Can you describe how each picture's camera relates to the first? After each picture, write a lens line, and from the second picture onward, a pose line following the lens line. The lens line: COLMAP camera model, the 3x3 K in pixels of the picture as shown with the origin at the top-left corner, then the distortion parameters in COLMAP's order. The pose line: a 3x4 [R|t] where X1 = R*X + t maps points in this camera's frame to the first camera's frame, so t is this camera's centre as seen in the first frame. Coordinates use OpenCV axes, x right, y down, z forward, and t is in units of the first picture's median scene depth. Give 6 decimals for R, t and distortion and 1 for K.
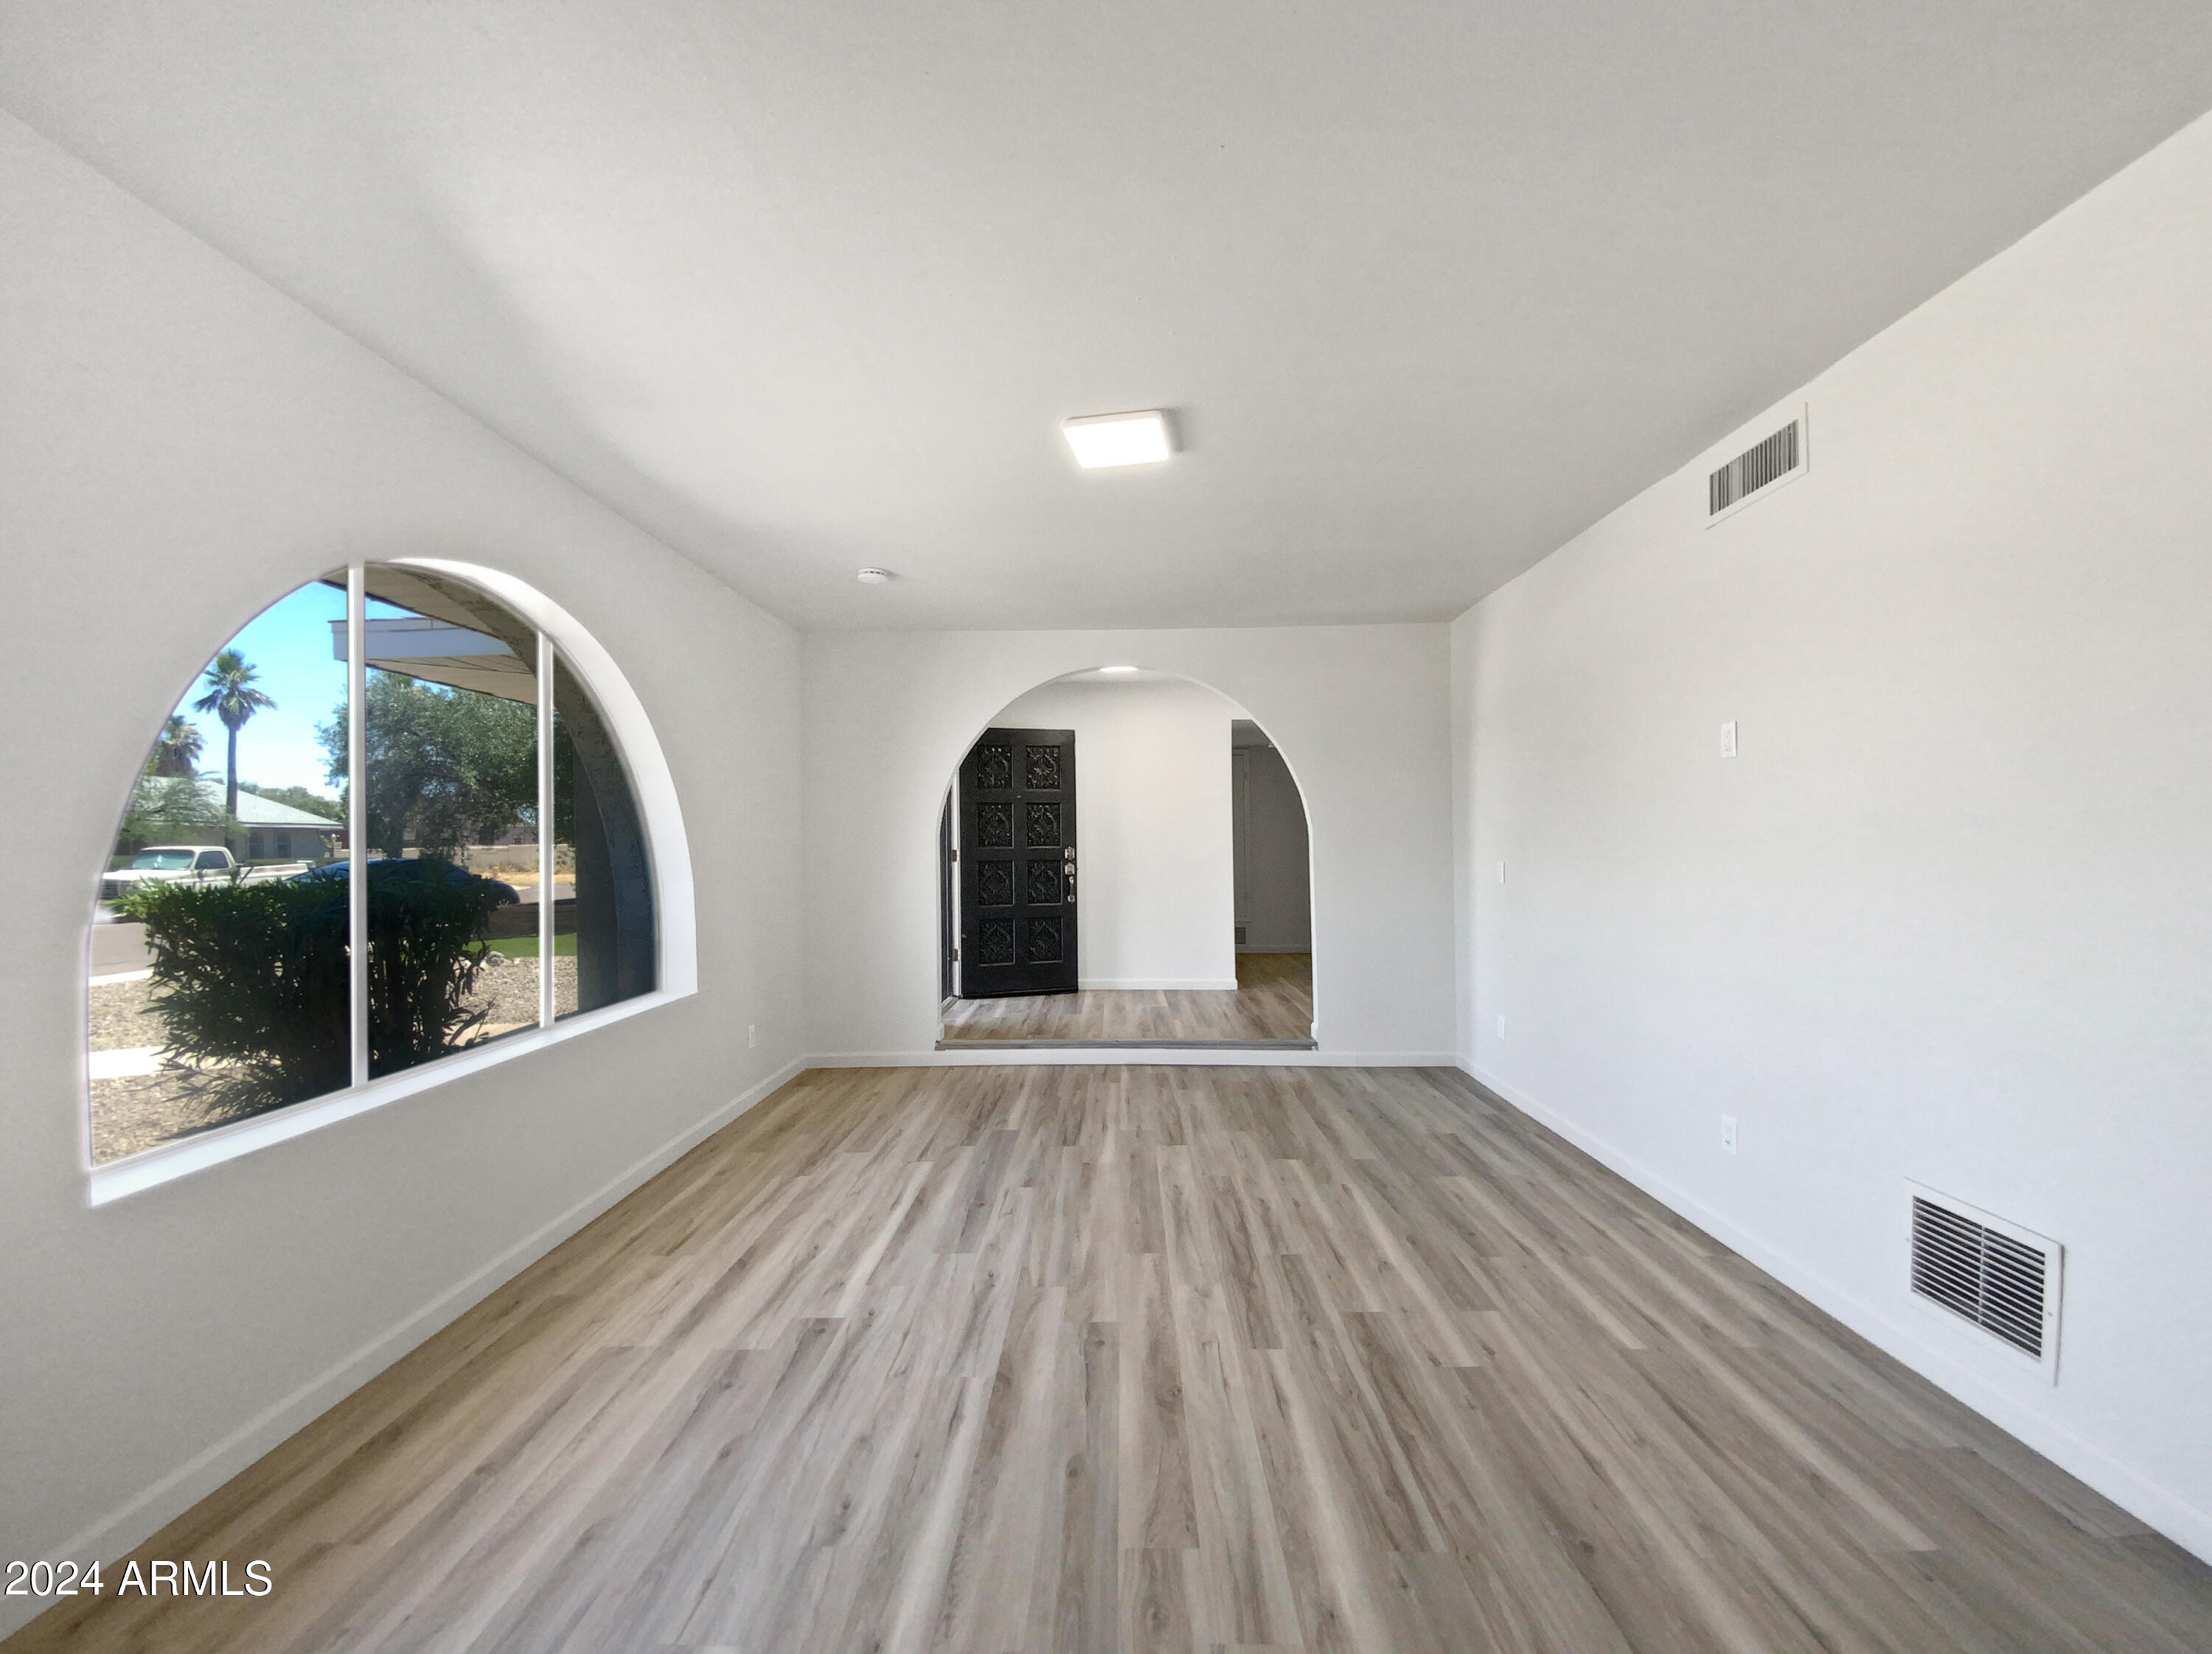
lens RADIAL K [[911.0, 0, 1099.9], [0, 911.0, 843.7], [0, 0, 1]] dist [-0.001327, -0.000308]
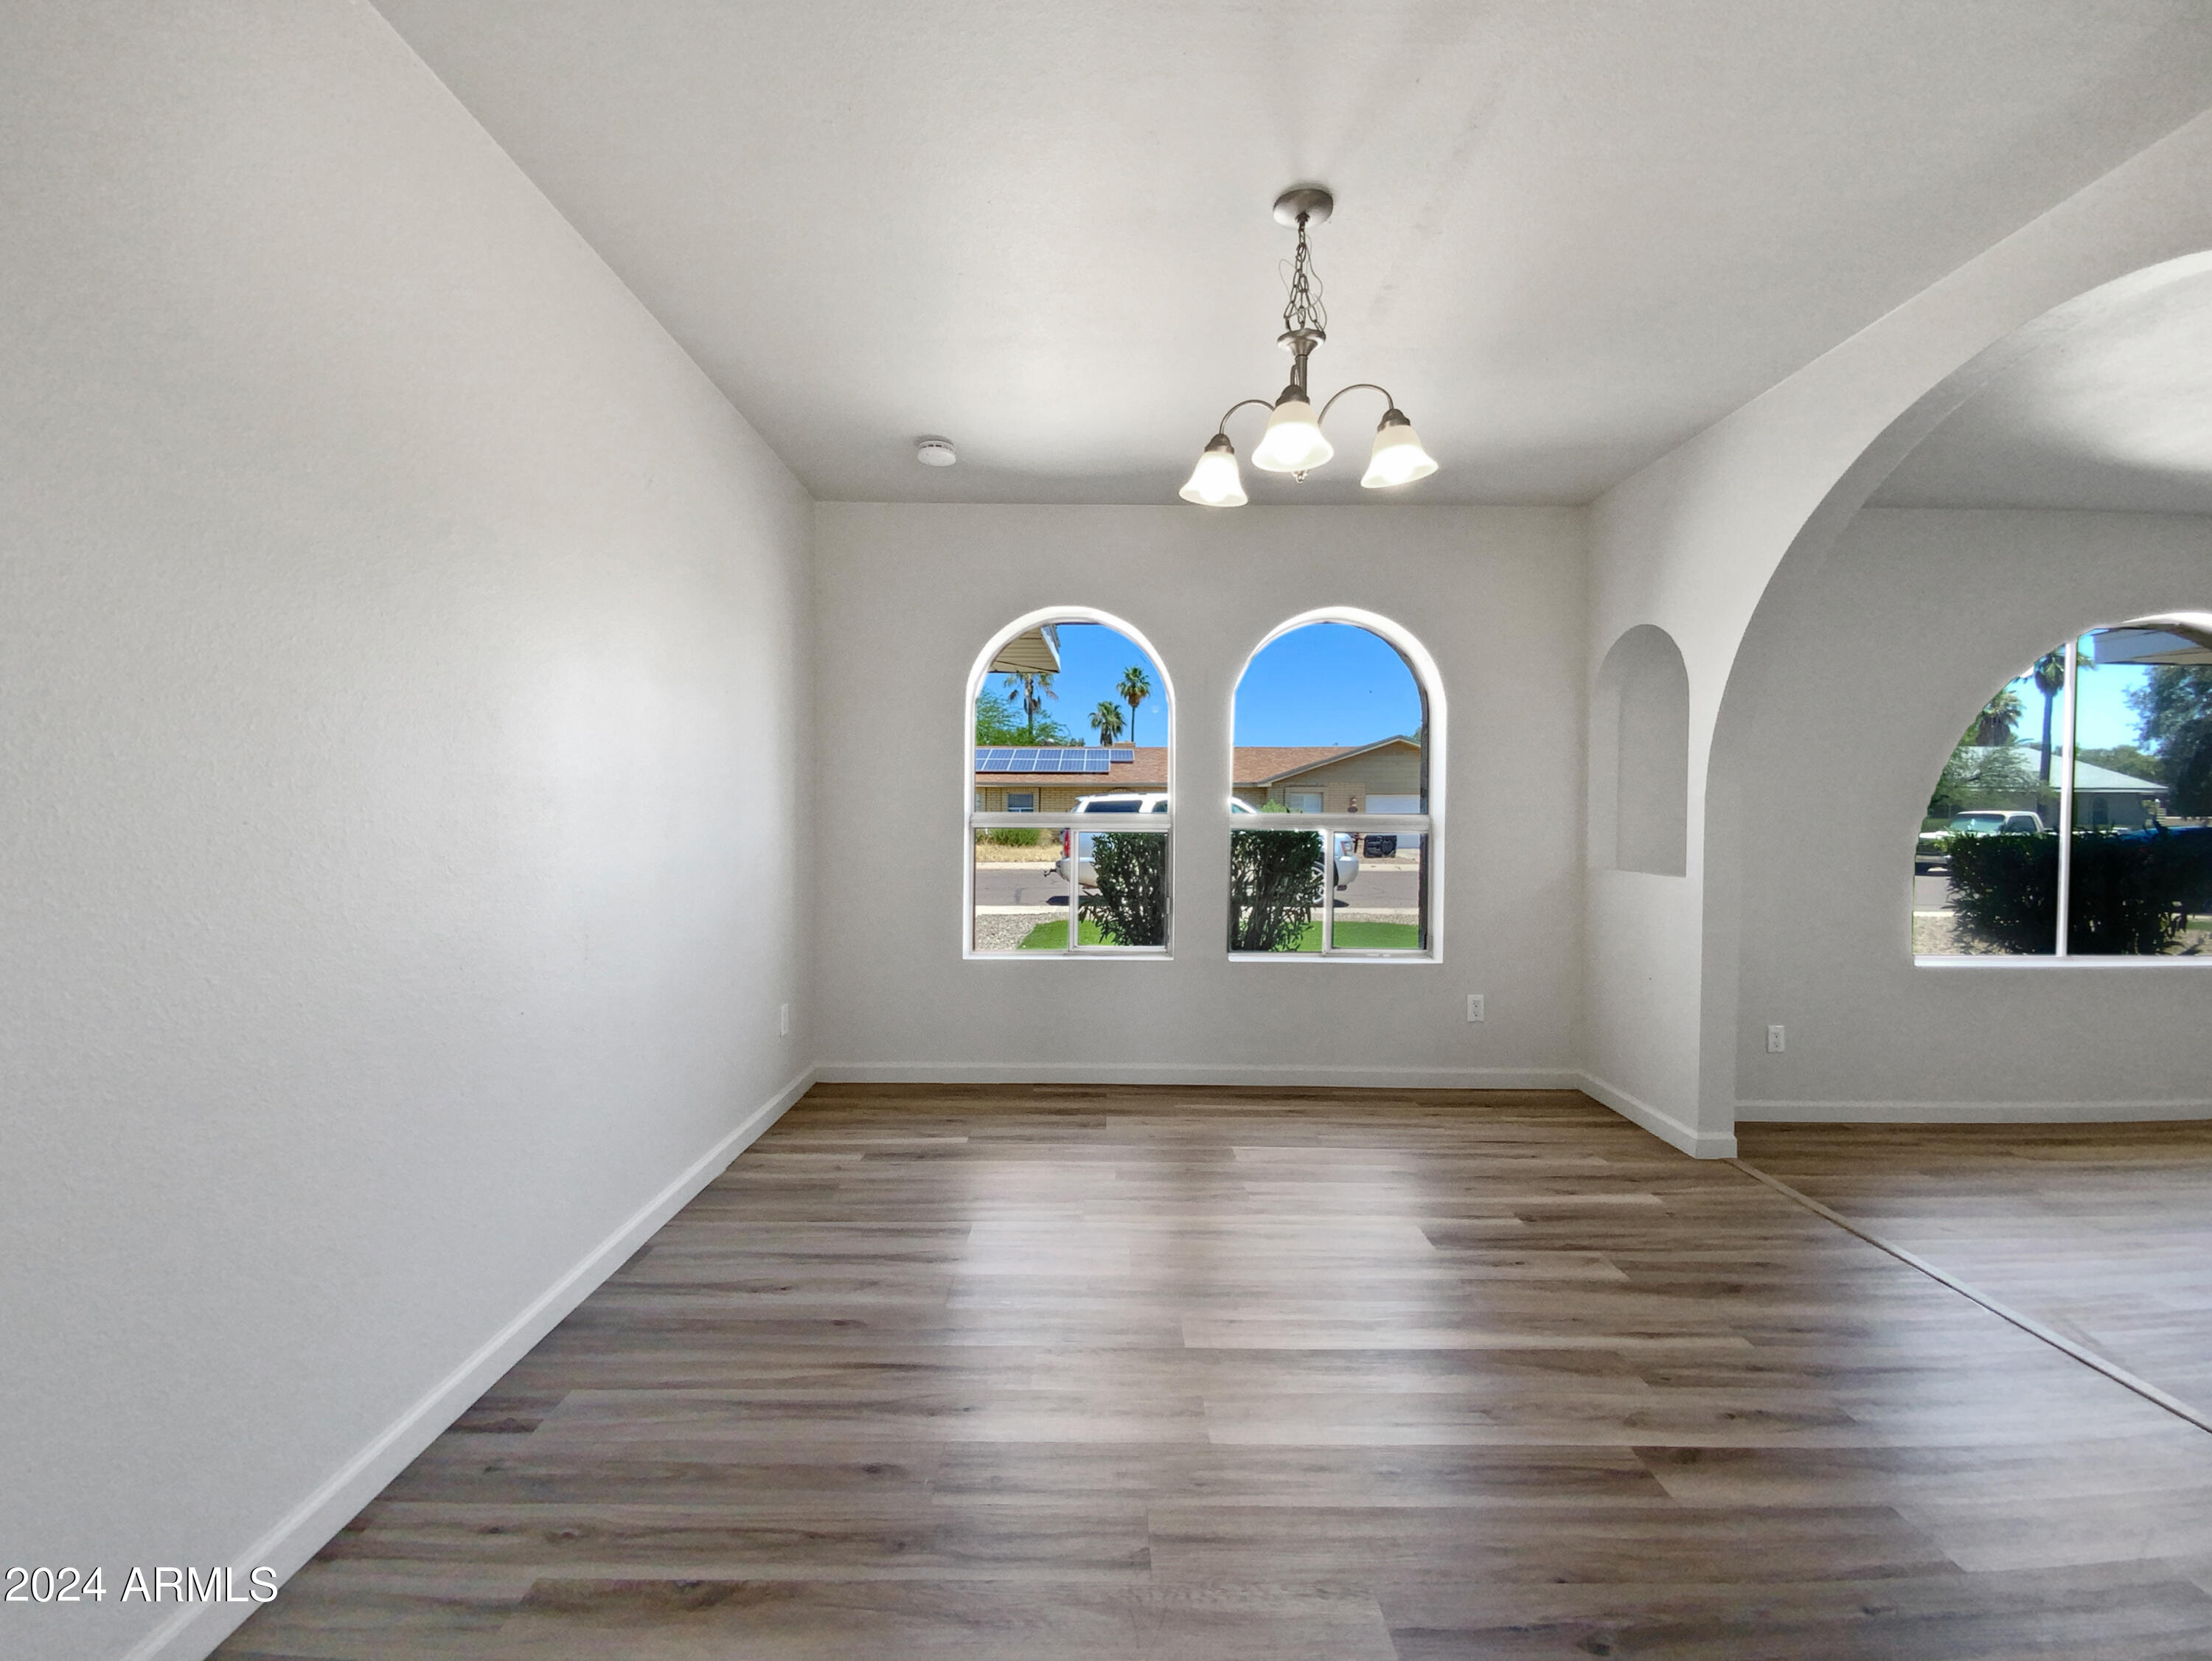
lens RADIAL K [[910.9, 0, 1099.9], [0, 910.9, 847.2], [0, 0, 1]] dist [-0.001327, -0.000308]
pose [[0.002006, 0.049863, -0.998754, 0.535341], [-0.007213, 0.998731, 0.049848, -0.002654], [0.999972, 0.007104, 0.002363, -0.491207]]
